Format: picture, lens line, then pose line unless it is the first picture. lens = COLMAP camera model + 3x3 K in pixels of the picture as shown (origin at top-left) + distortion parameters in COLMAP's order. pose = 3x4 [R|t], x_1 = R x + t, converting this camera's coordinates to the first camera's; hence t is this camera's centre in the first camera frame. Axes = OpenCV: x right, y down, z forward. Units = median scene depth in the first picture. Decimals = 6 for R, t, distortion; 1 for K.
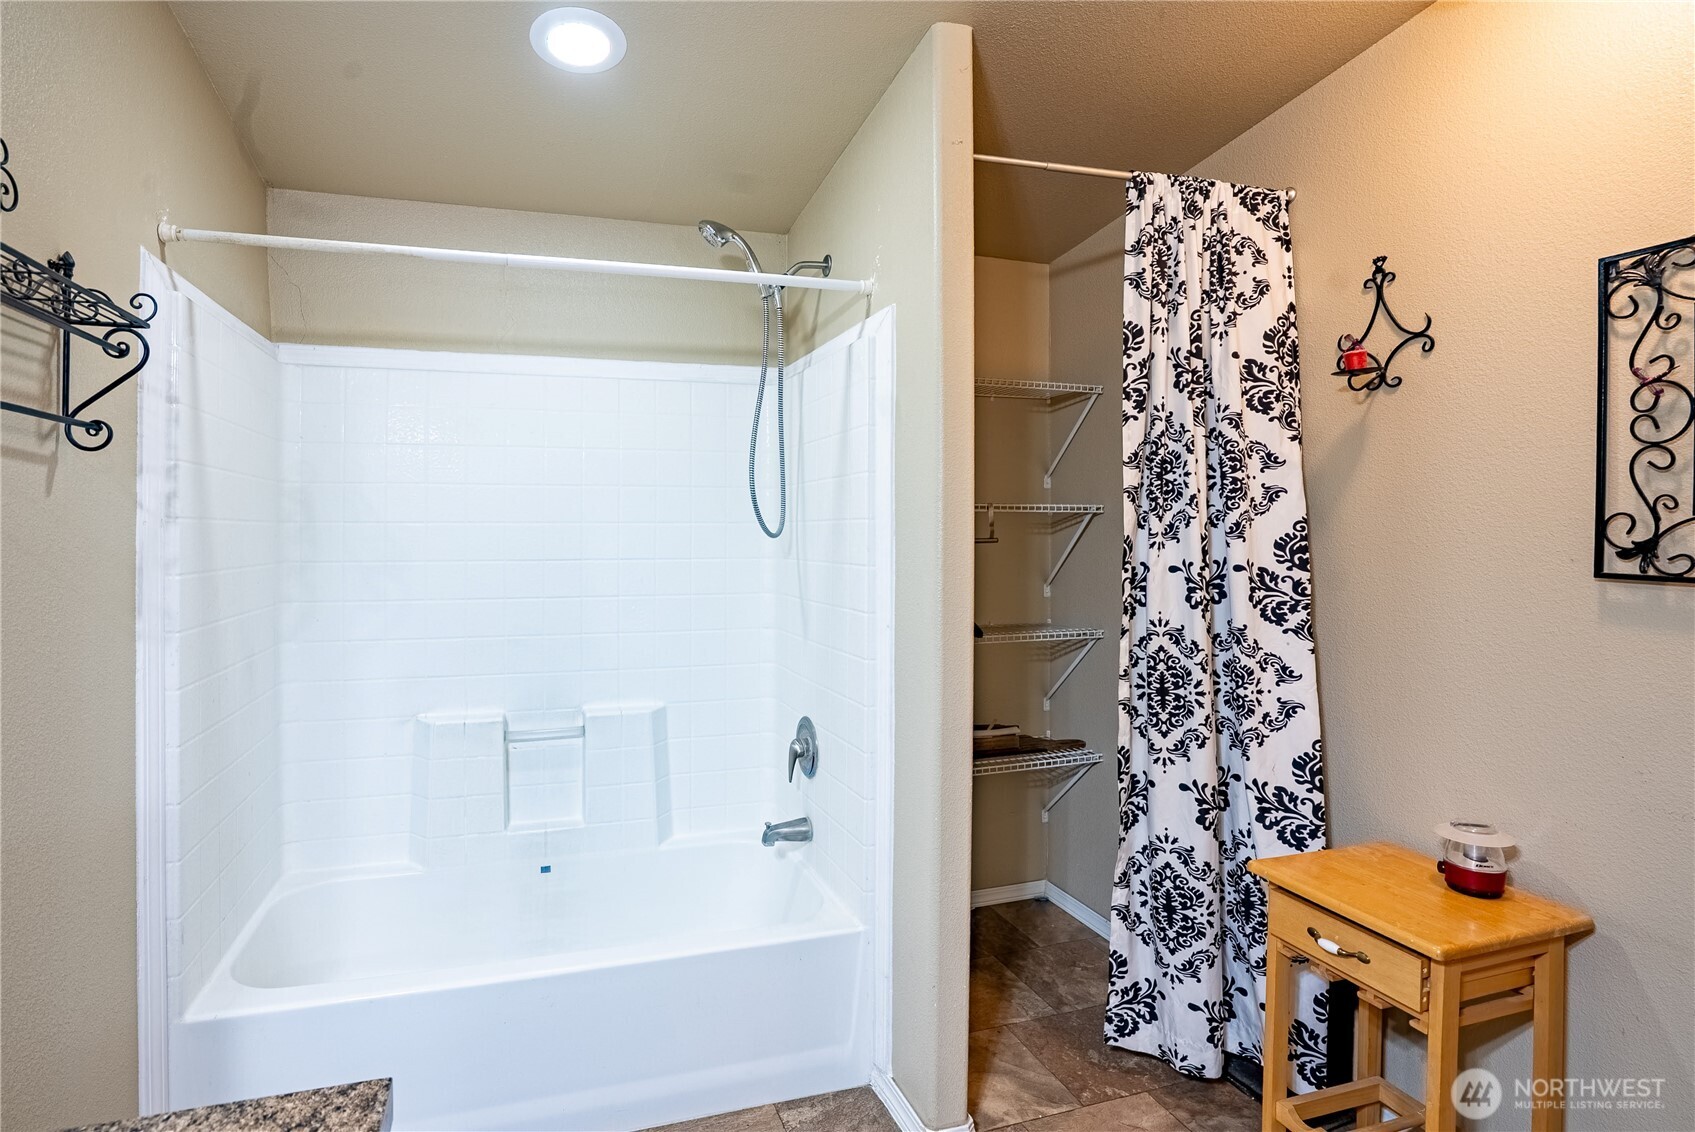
lens RADIAL K [[915.1, 0, 845.2], [0, 915.1, 510.9], [0, 0, 1]] dist [-0.045870, 0.001348]
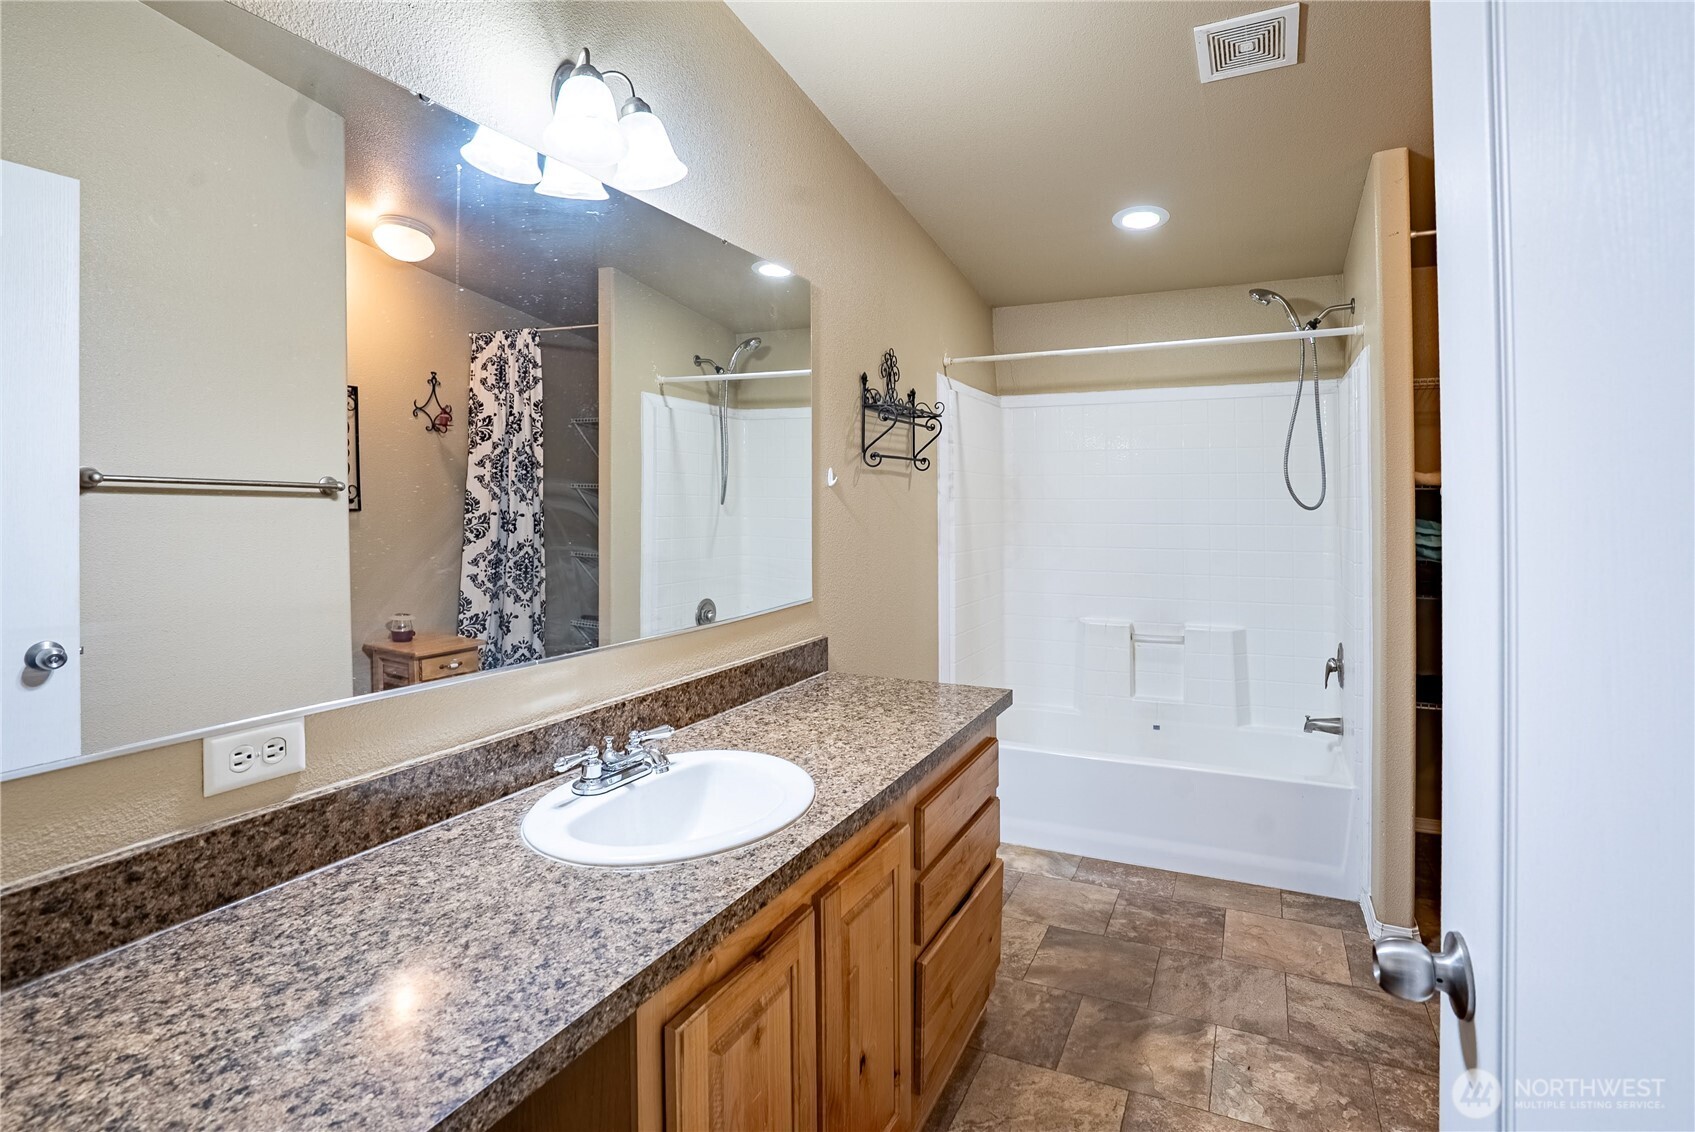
lens RADIAL K [[915.1, 0, 845.2], [0, 915.1, 510.9], [0, 0, 1]] dist [-0.045870, 0.001348]
pose [[0.723354, 0.006753, -0.690445, 0.388303], [0.014091, 0.999600, 0.024539, -0.012389], [0.690334, -0.027479, 0.722969, -0.514621]]
